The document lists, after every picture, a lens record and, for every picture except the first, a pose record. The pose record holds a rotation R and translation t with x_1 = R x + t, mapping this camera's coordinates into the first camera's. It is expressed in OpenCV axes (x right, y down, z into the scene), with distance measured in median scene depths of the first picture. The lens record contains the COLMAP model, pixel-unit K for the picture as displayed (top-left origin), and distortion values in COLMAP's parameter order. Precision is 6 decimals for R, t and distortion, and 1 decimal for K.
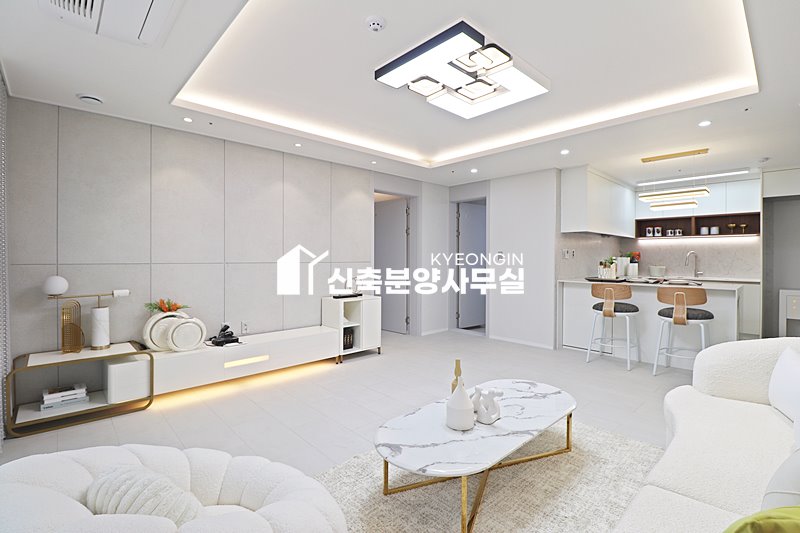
lens RADIAL K [[368.0, 0, 399.4], [0, 368.0, 259.0], [0, 0, 1]] dist [-0.002765, -0.012978]
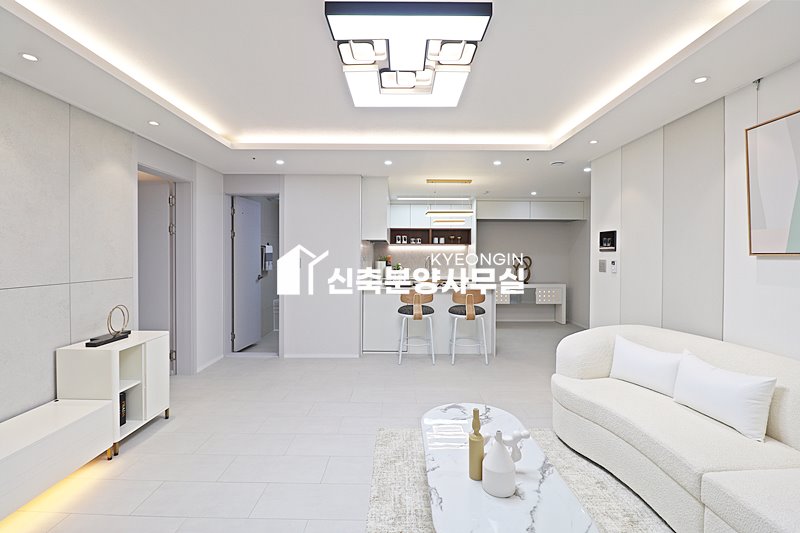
lens RADIAL K [[372.4, 0, 400.7], [0, 372.4, 258.1], [0, 0, 1]] dist [0.000084, -0.012786]
pose [[0.680650, -0.006356, 0.732581, -0.219630], [-0.000191, 0.999961, 0.008854, -0.028911], [-0.732609, -0.006167, 0.680622, 0.214249]]
